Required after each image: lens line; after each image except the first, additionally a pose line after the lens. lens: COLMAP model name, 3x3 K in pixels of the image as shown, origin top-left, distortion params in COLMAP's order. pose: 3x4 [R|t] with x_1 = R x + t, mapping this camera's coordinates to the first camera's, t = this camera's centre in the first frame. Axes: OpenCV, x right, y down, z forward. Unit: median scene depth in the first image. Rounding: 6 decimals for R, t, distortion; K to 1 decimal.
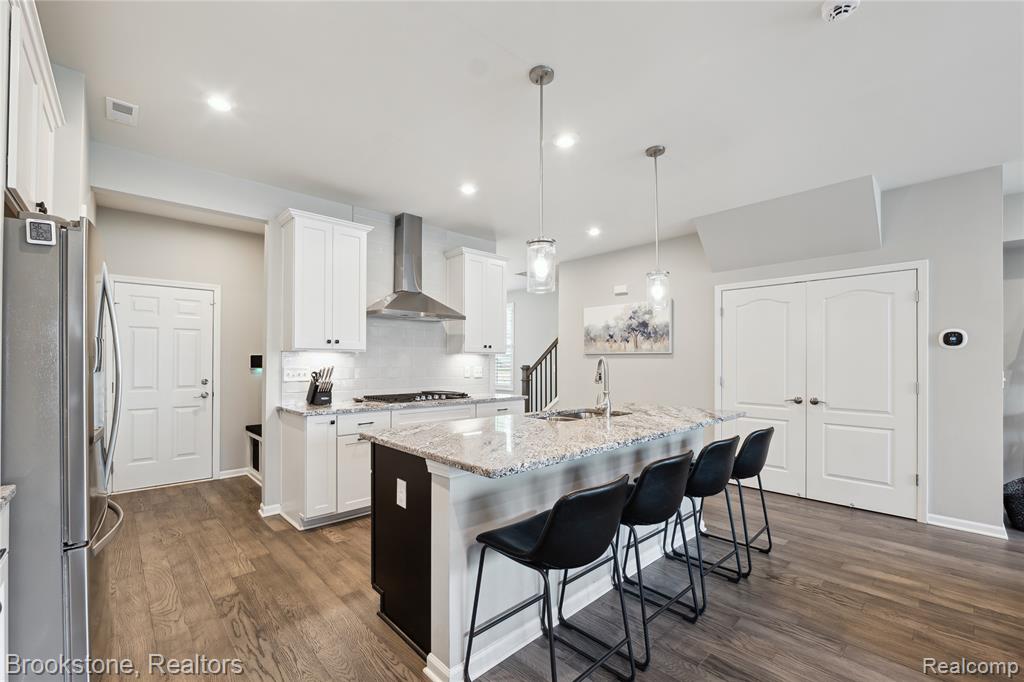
lens RADIAL K [[428.3, 0, 504.6], [0, 428.3, 354.6], [0, 0, 1]] dist [-0.001801, -0.000222]
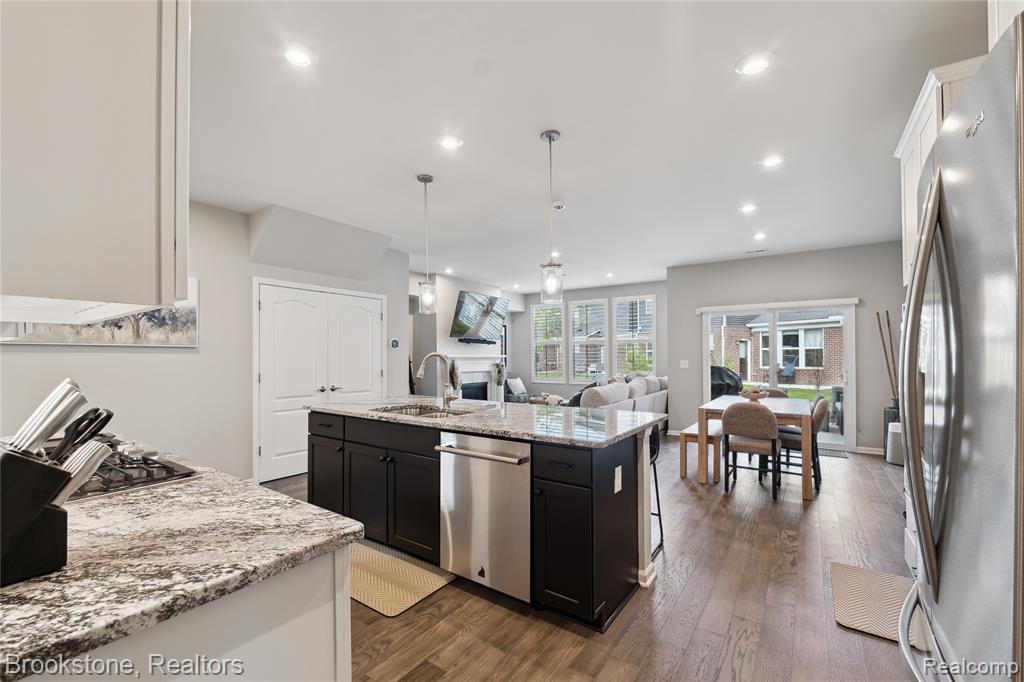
lens RADIAL K [[428.3, 0, 504.6], [0, 428.3, 354.6], [0, 0, 1]] dist [-0.001801, -0.000222]
pose [[-0.195812, 0.005440, 0.980626, -0.616480], [-0.011513, 0.999903, -0.007846, 0.012474], [-0.980574, -0.012826, -0.195730, 0.743769]]
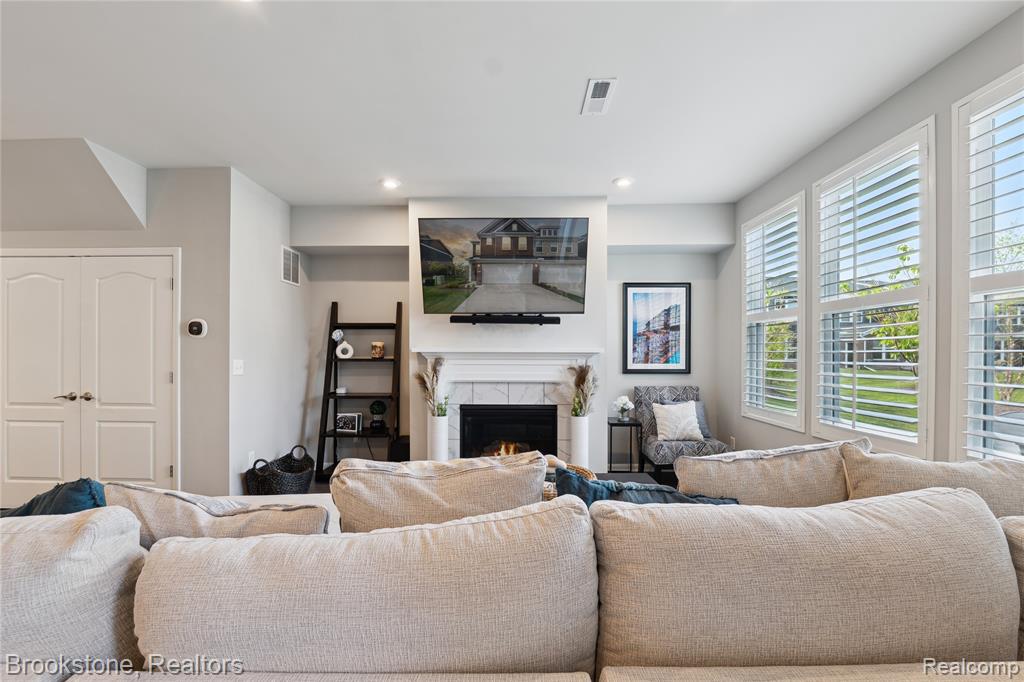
lens RADIAL K [[428.3, 0, 504.6], [0, 428.3, 354.6], [0, 0, 1]] dist [-0.001801, -0.000222]
pose [[0.696557, -0.000971, 0.717501, 0.684743], [-0.012465, 0.999832, 0.013454, 0.002202], [-0.717393, -0.018316, 0.696427, -0.197696]]
